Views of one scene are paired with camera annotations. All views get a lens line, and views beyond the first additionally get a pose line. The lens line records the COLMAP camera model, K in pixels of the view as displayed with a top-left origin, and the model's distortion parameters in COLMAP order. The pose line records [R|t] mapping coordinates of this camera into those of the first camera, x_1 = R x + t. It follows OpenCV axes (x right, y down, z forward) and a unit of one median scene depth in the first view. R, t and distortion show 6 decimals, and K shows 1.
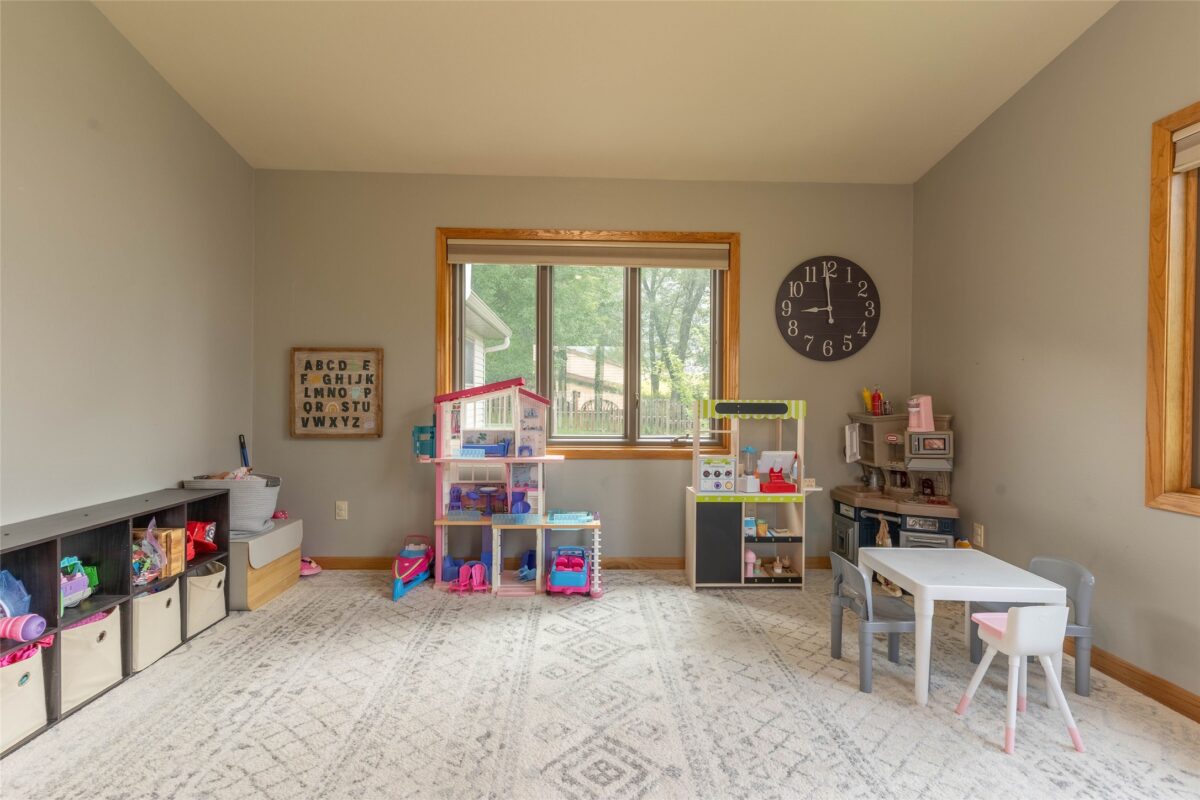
lens RADIAL K [[570.7, 0, 597.0], [0, 570.7, 399.8], [0, 0, 1]] dist [0.003953, -0.000752]
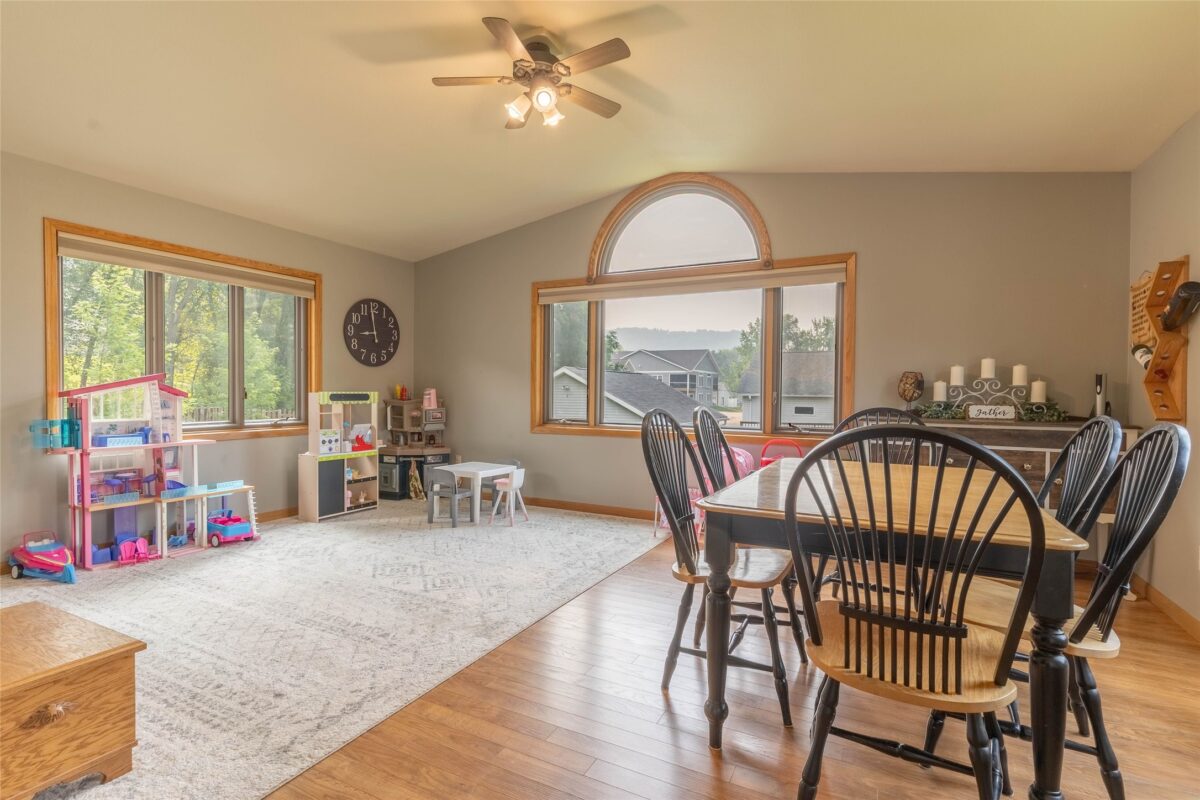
lens RADIAL K [[570.7, 0, 597.0], [0, 570.7, 399.8], [0, 0, 1]] dist [0.003953, -0.000752]
pose [[0.491201, -0.018406, 0.870852, -0.735771], [0.002230, 0.999800, 0.019874, -0.007166], [-0.871043, -0.007820, 0.491144, -0.336026]]
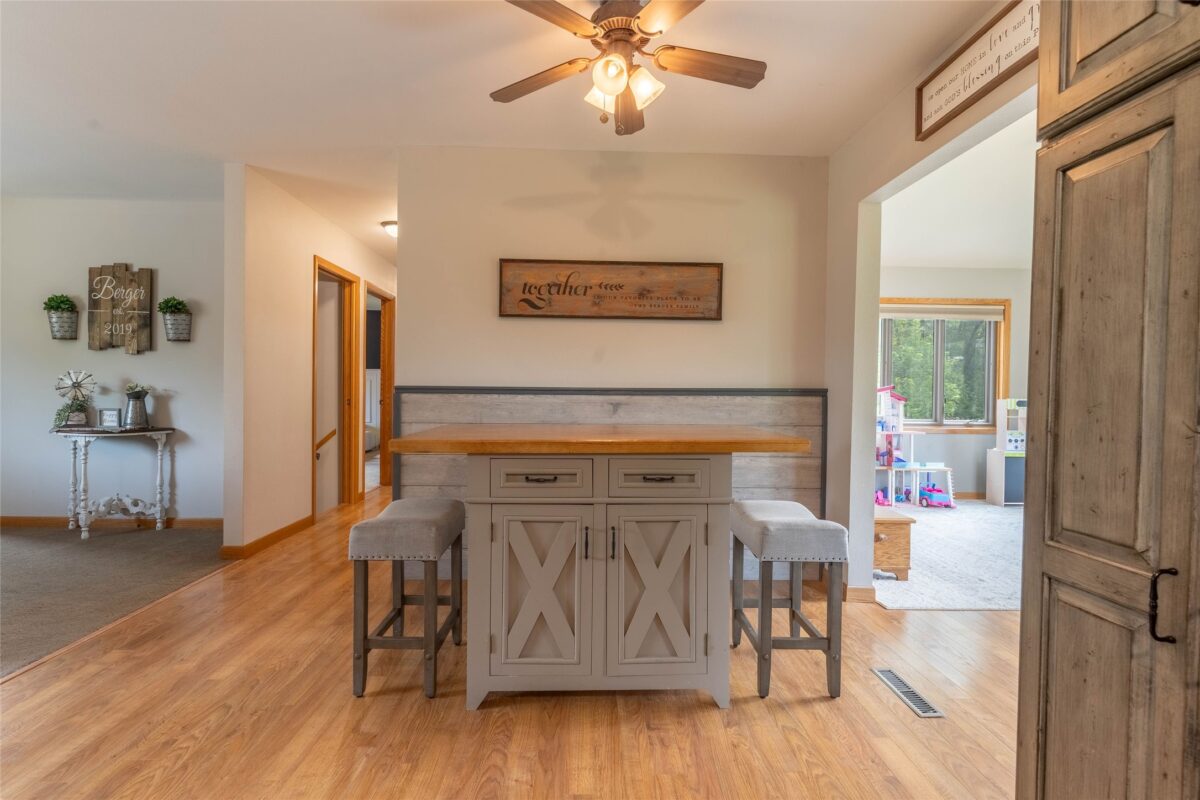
lens RADIAL K [[570.7, 0, 597.0], [0, 570.7, 399.8], [0, 0, 1]] dist [0.003953, -0.000752]
pose [[0.999960, 0.004078, -0.007911, -1.060414], [-0.004032, 0.999975, 0.005796, -0.002033], [0.007935, -0.005763, 0.999952, -0.770483]]
